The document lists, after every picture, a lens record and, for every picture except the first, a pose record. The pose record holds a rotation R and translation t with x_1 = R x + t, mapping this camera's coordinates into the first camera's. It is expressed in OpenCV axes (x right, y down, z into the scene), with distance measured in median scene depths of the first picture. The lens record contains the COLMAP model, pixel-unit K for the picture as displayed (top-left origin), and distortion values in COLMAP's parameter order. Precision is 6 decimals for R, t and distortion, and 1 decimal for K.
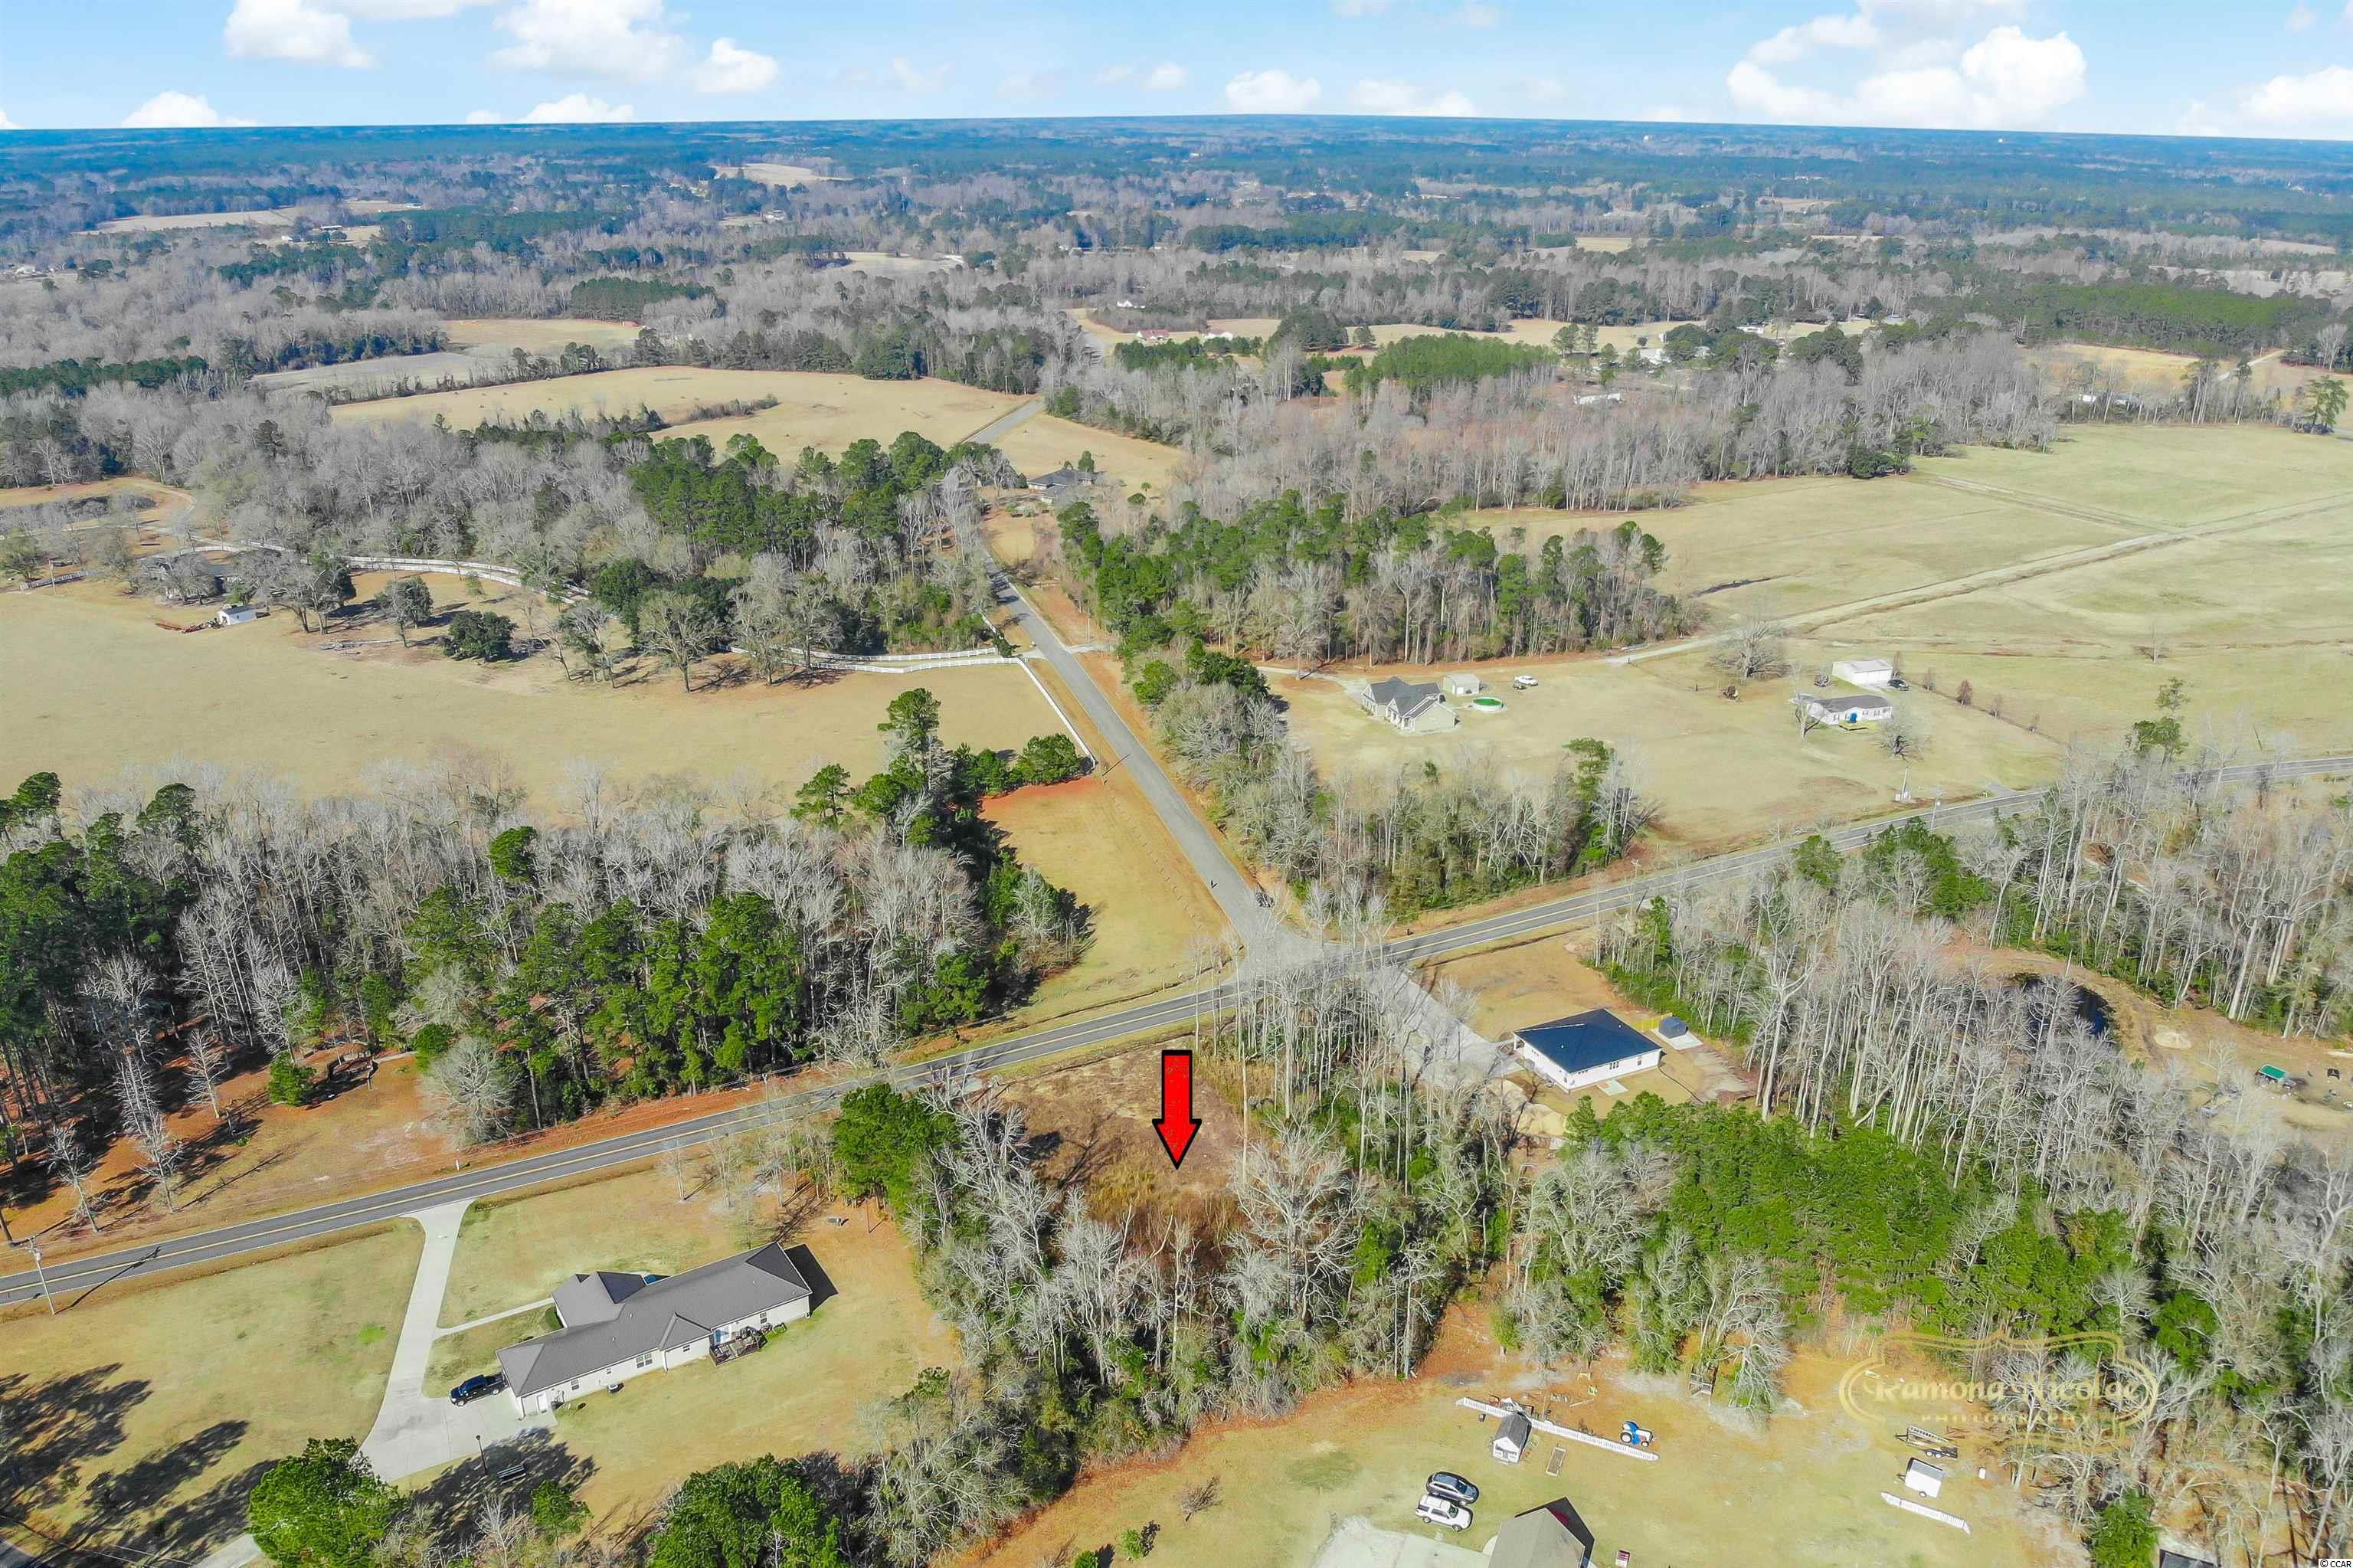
lens RADIAL K [[1728.1, 0, 1162.2], [0, 1728.1, 842.0], [0, 0, 1]] dist [0.113562, -0.212738]
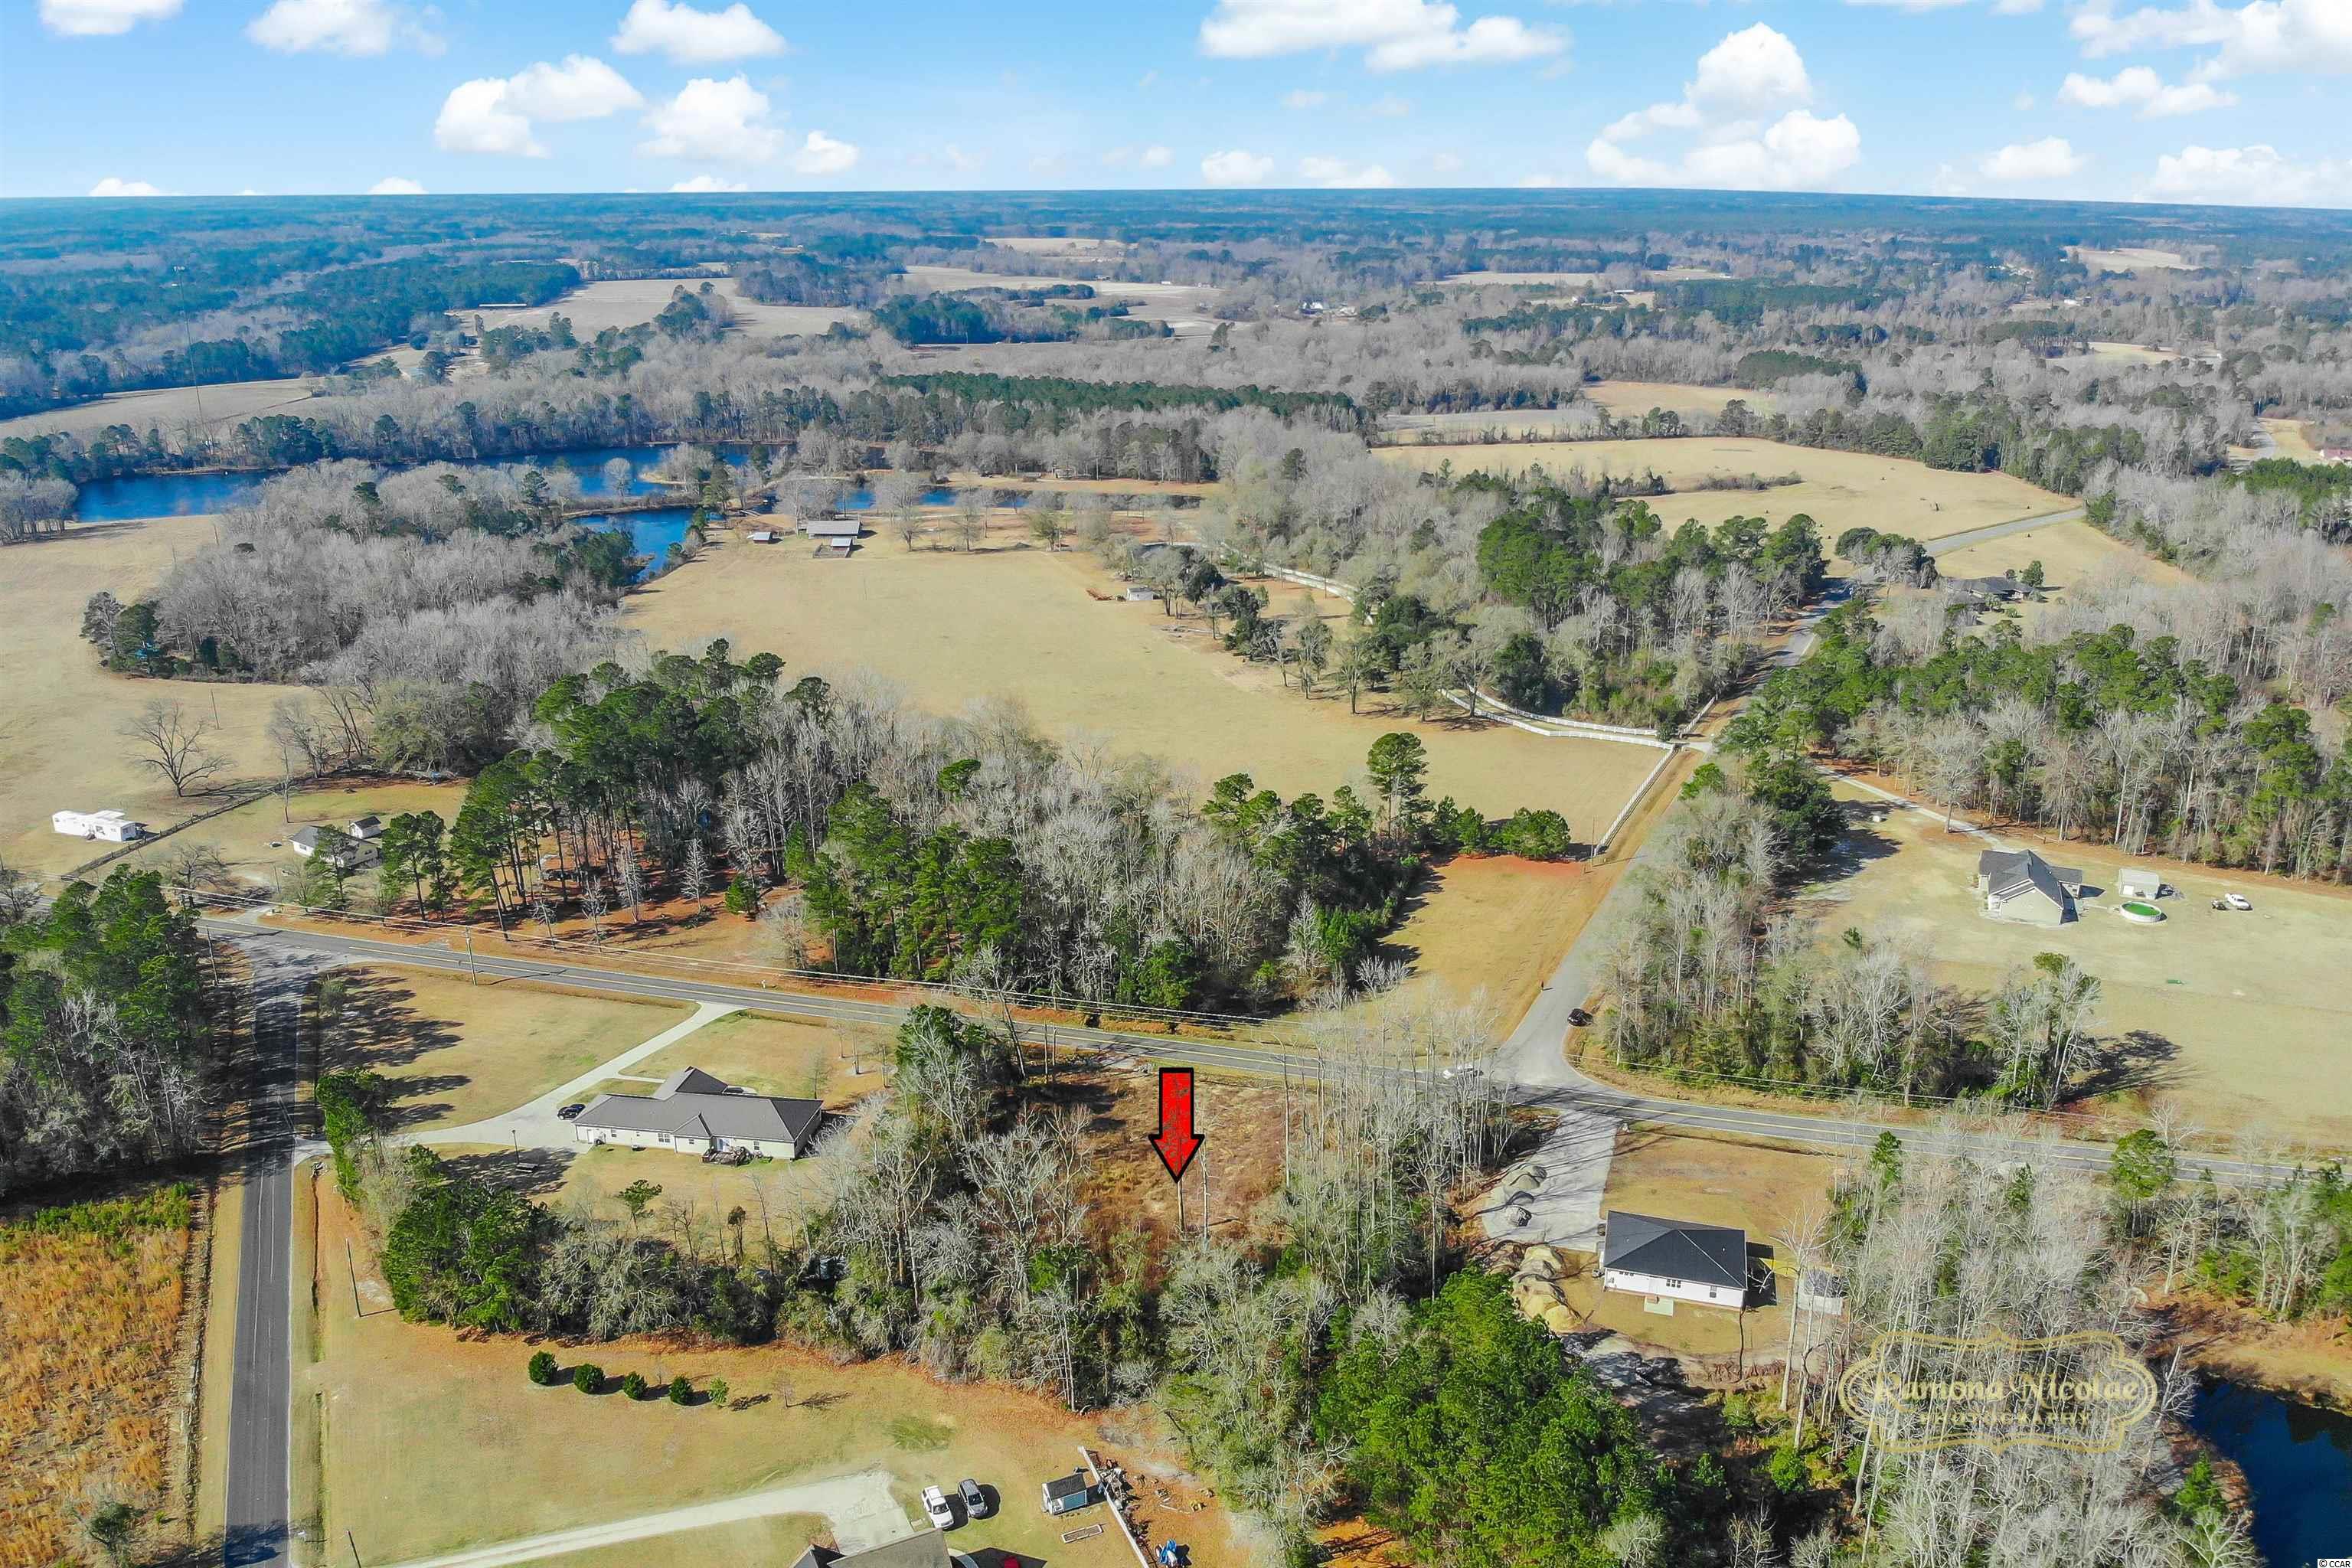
lens RADIAL K [[1788.1, 0, 1176.0], [0, 1788.1, 784.0], [0, 0, 1]] dist [0.134007, -0.235582]
pose [[0.748365, 0.213208, -0.628086, 0.187760], [-0.260979, 0.965200, 0.016686, -0.017955], [0.609786, 0.151430, 0.777965, 0.039846]]
